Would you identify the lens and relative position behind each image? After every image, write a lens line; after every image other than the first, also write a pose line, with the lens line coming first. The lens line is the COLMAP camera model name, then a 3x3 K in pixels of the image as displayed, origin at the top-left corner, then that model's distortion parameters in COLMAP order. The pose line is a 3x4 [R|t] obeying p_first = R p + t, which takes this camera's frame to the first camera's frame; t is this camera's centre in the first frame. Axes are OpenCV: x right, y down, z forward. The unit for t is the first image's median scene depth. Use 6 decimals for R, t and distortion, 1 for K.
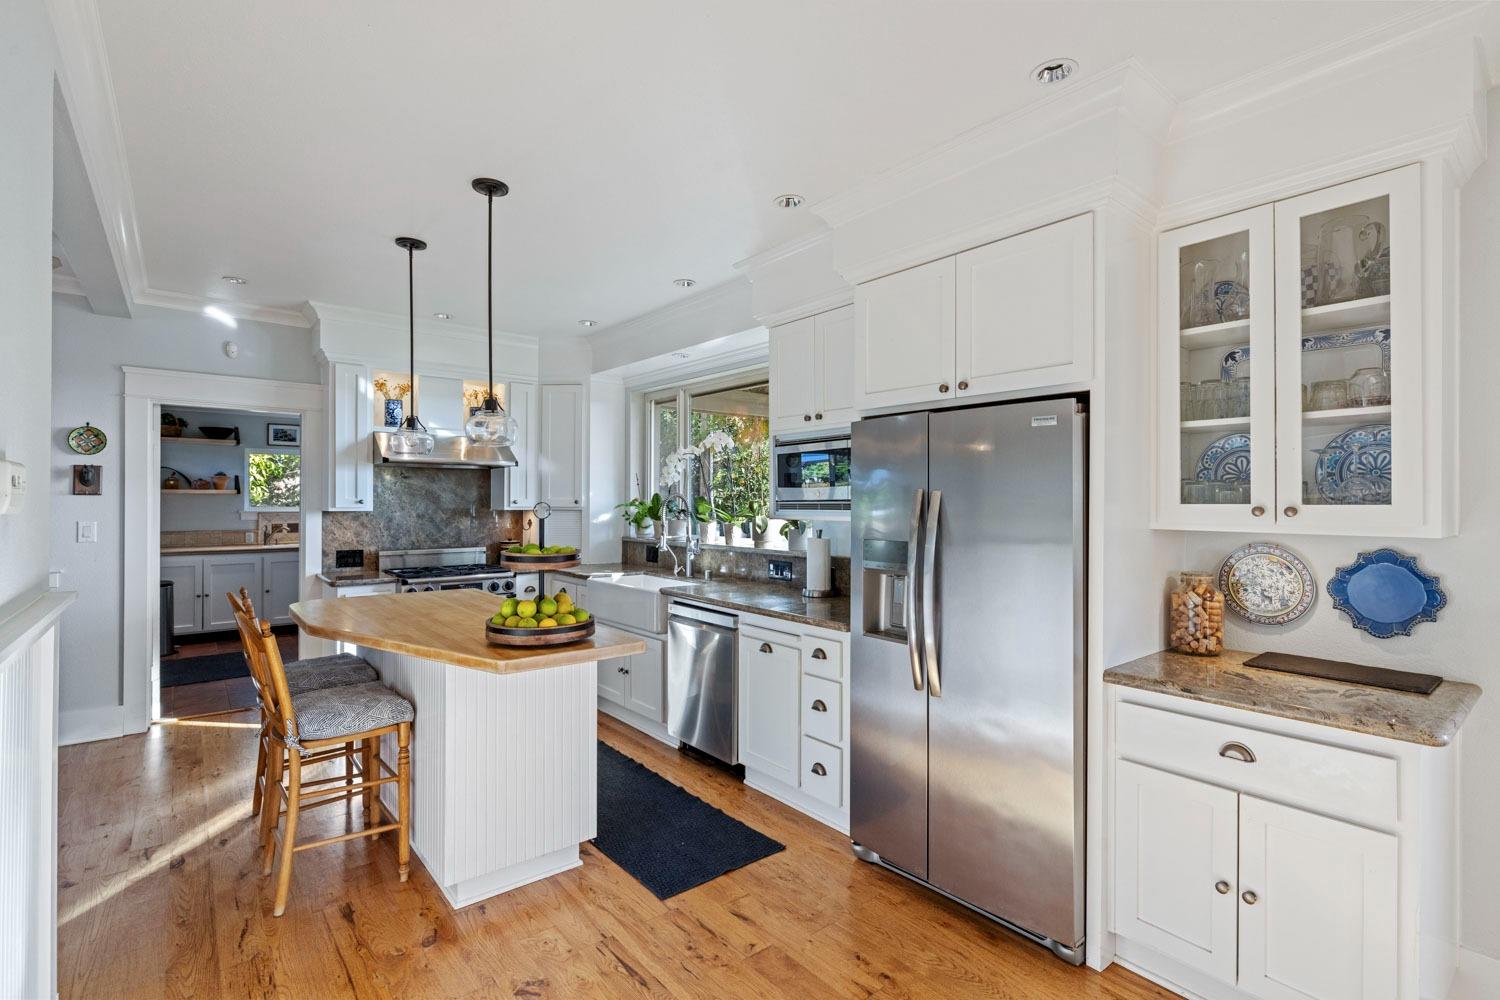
lens RADIAL K [[709.7, 0, 745.2], [0, 709.7, 494.6], [0, 0, 1]] dist [-0.003053, -0.000217]
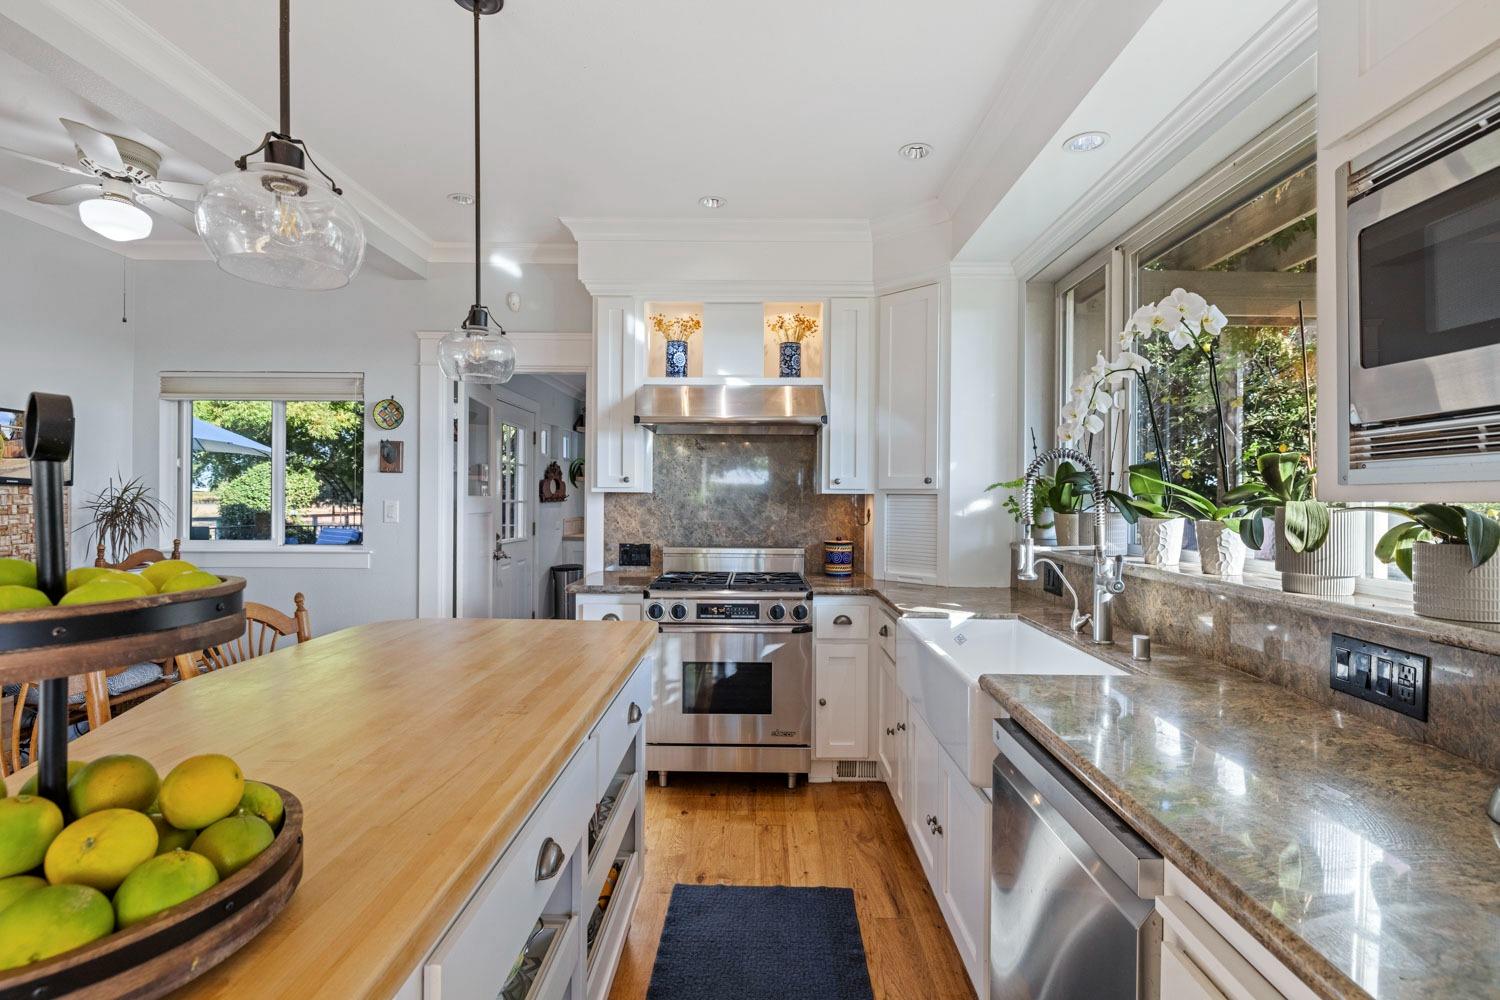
lens RADIAL K [[709.7, 0, 745.2], [0, 709.7, 494.6], [0, 0, 1]] dist [-0.003053, -0.000217]
pose [[0.771099, 0.001852, -0.636712, 0.027723], [-0.000446, 0.999997, 0.002369, 0.023111], [0.636715, -0.001543, 0.771098, 0.490068]]
